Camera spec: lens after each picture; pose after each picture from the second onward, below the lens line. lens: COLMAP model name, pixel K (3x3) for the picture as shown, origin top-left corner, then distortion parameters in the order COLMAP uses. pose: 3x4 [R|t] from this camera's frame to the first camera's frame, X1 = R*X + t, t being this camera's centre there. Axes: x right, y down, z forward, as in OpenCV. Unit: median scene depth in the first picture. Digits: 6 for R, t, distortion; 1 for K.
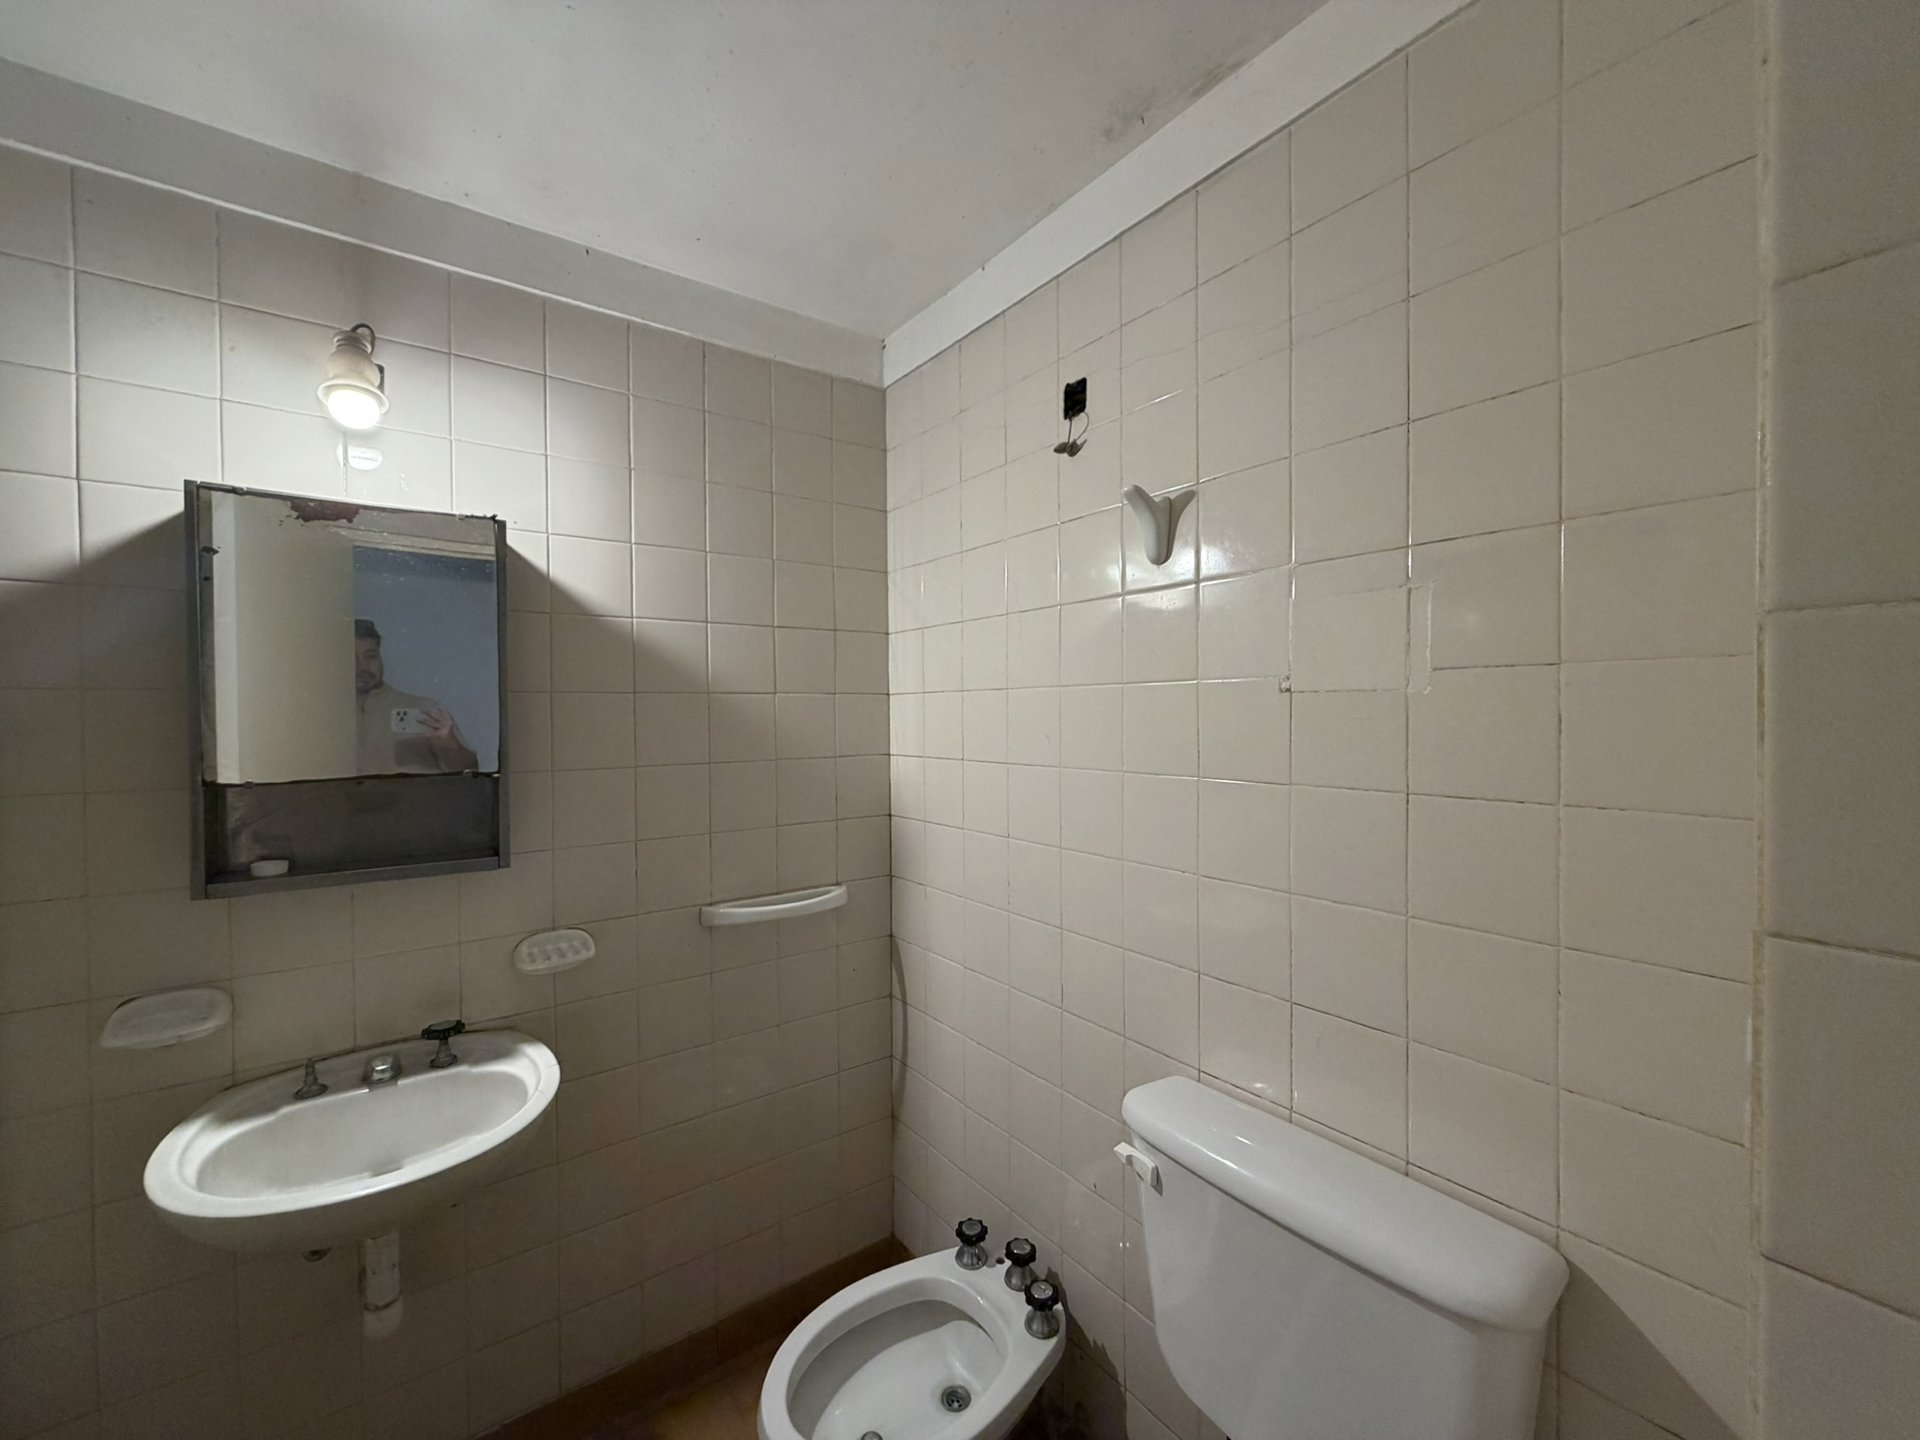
lens RADIAL K [[768.0, 0, 956.3], [0, 768.0, 718.9], [0, 0, 1]] dist [-0.001744, 0.000076]
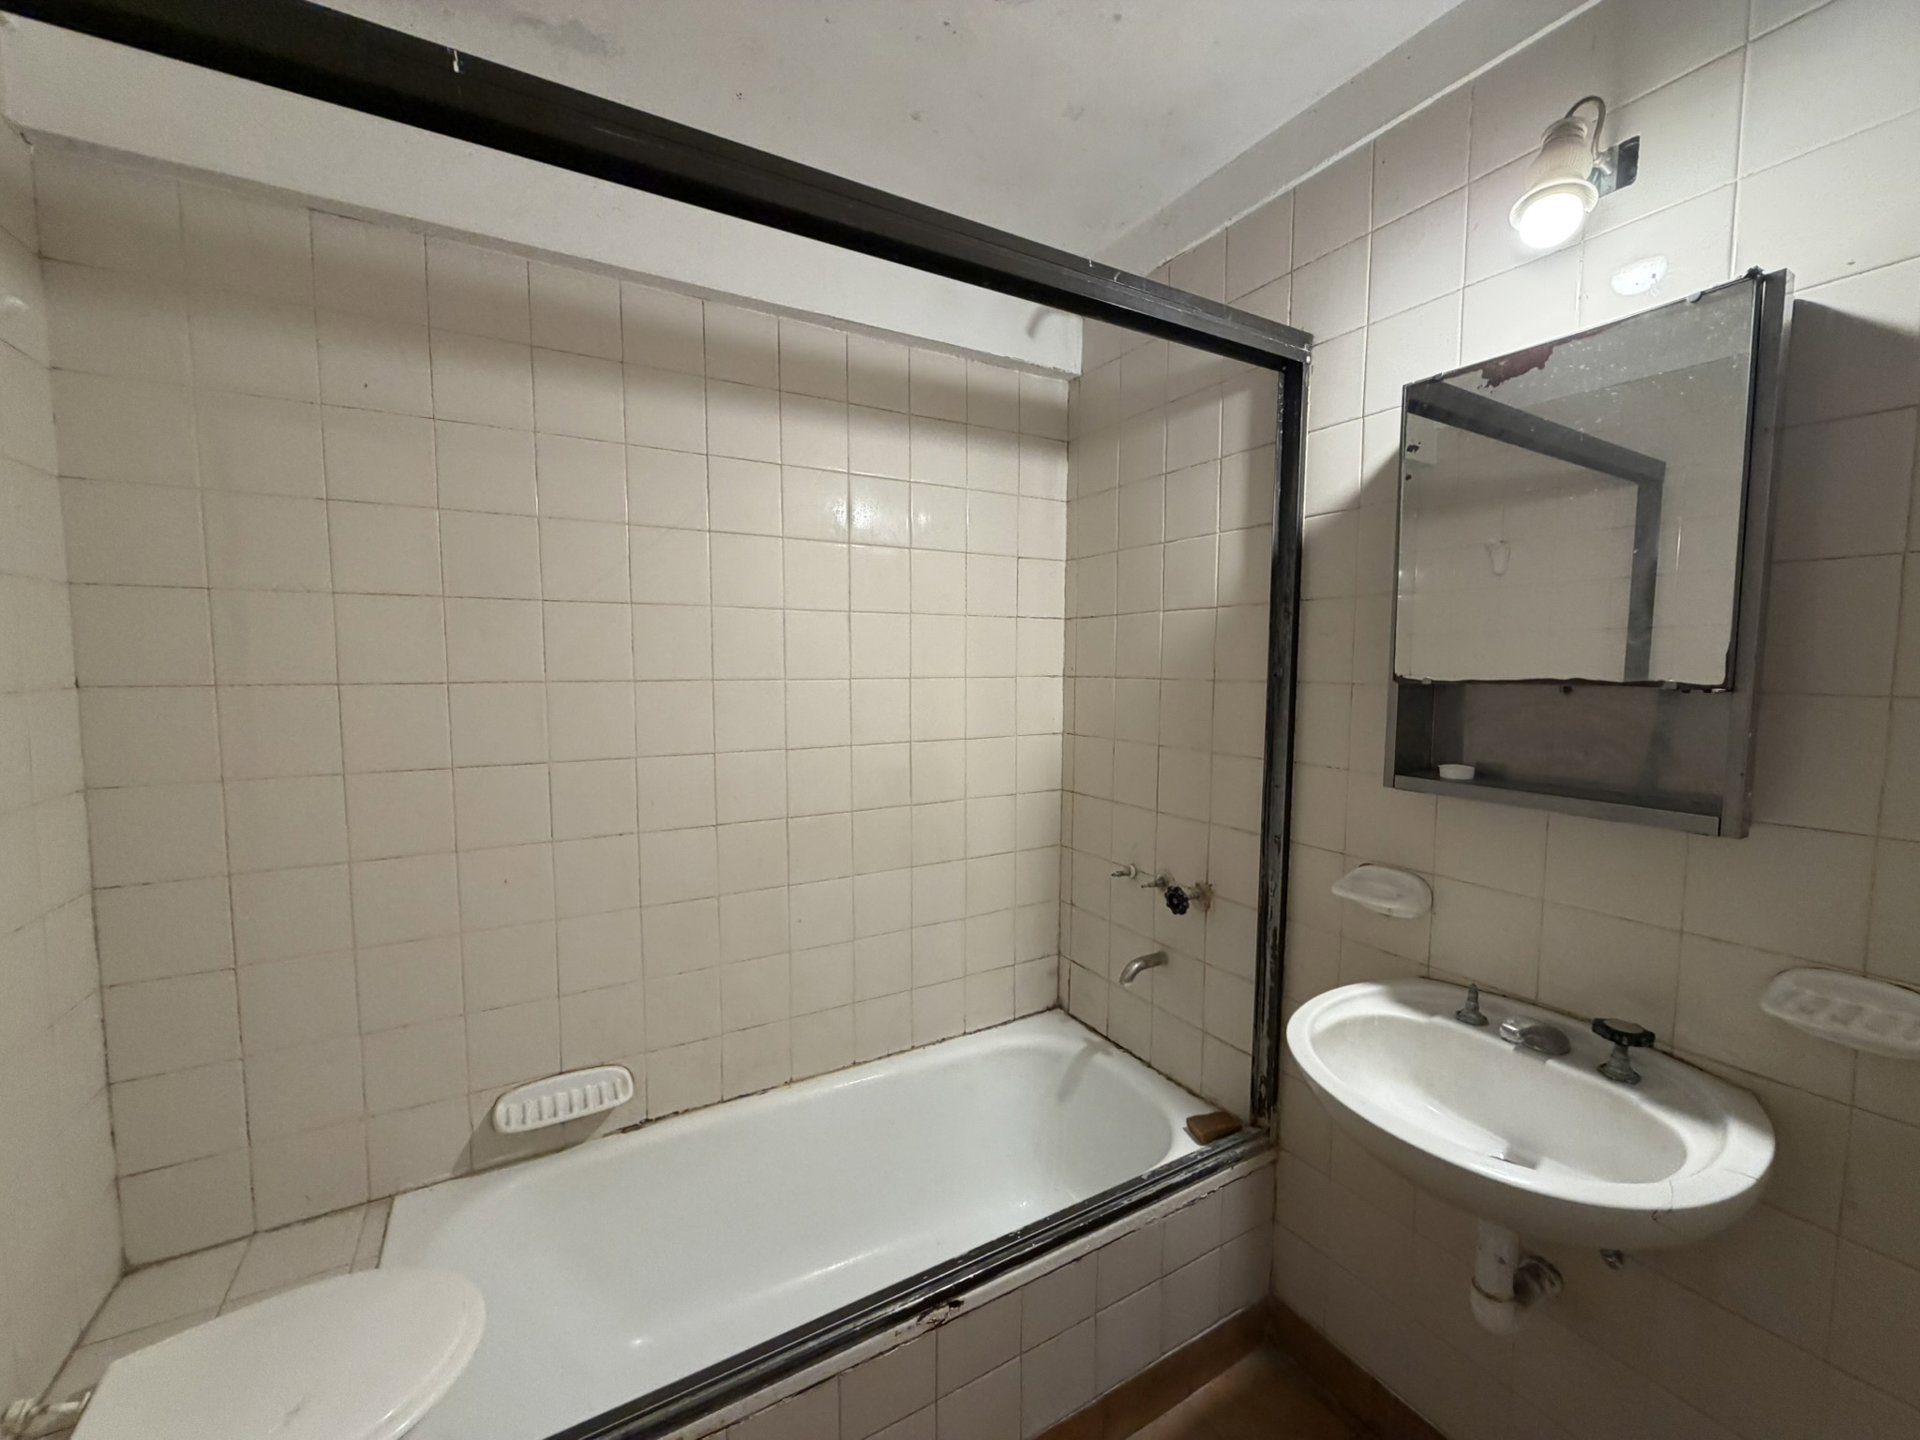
lens RADIAL K [[768.0, 0, 955.2], [0, 768.0, 719.5], [0, 0, 1]] dist [-0.001744, 0.000076]
pose [[-0.105862, 0.076929, -0.991401, 0.111952], [-0.015722, 0.996749, 0.079023, 0.059426], [0.994256, 0.023953, -0.104309, 0.448631]]
